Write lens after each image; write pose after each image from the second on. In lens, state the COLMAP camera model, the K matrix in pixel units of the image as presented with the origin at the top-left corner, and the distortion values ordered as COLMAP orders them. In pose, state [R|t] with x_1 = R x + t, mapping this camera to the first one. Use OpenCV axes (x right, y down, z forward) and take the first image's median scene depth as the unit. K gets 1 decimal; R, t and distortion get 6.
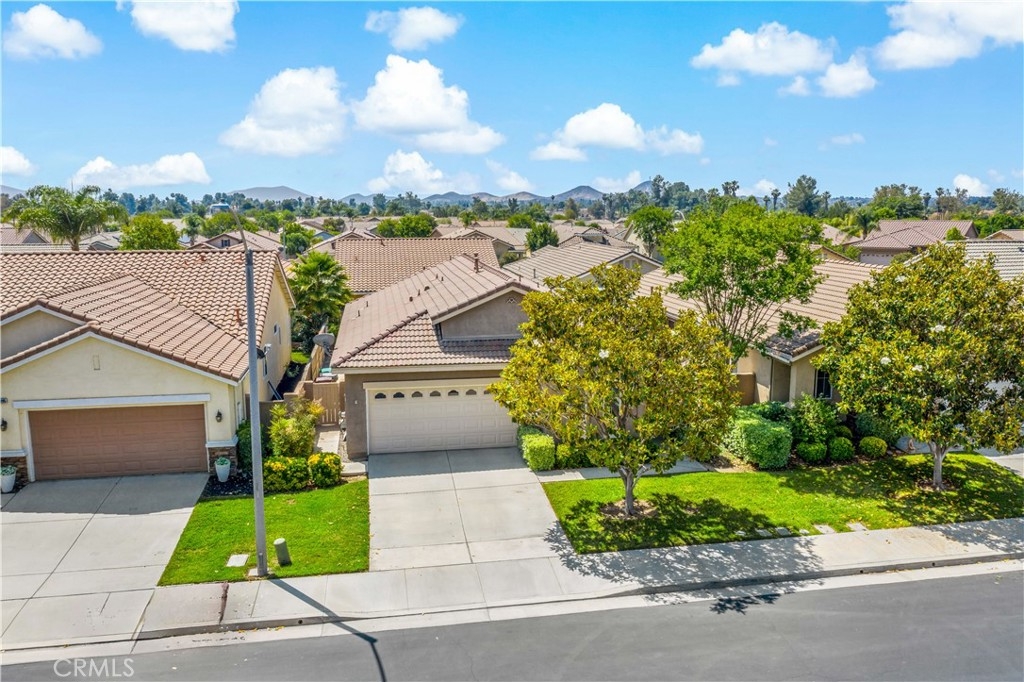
lens RADIAL K [[845.2, 0, 517.8], [0, 845.2, 325.6], [0, 0, 1]] dist [-0.001123, -0.006483]
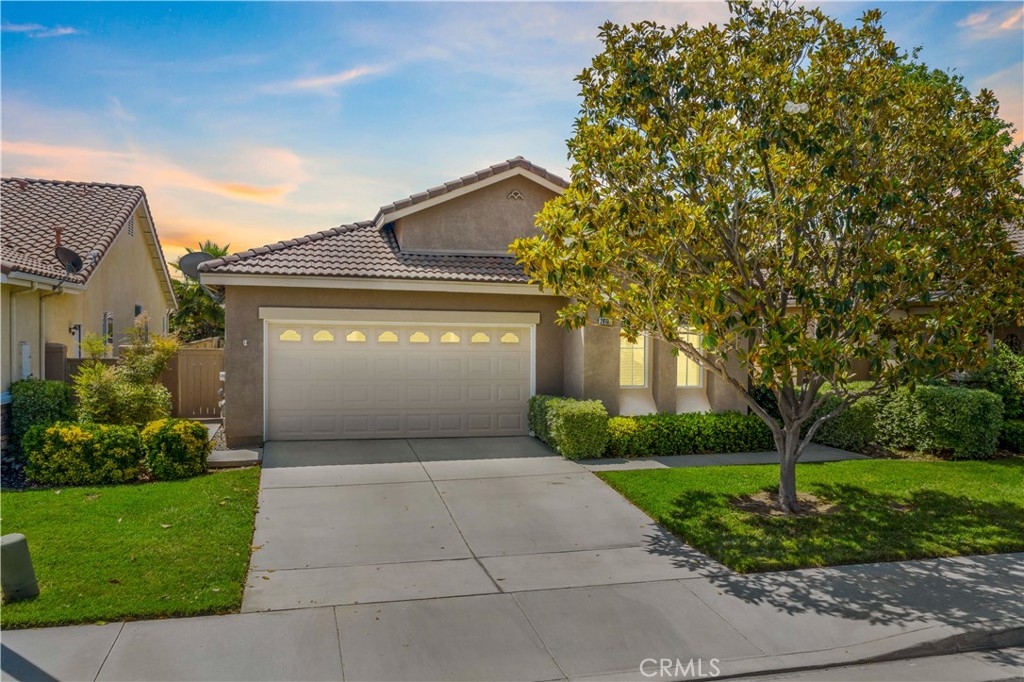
lens RADIAL K [[838.9, 0, 512.0], [0, 838.9, 341.0], [0, 0, 1]] dist [-0.006262, -0.004751]
pose [[0.996011, 0.013321, 0.088228, -0.071484], [-0.002013, 0.991896, -0.127037, 0.174016], [-0.089205, 0.126353, 0.987966, 0.481578]]
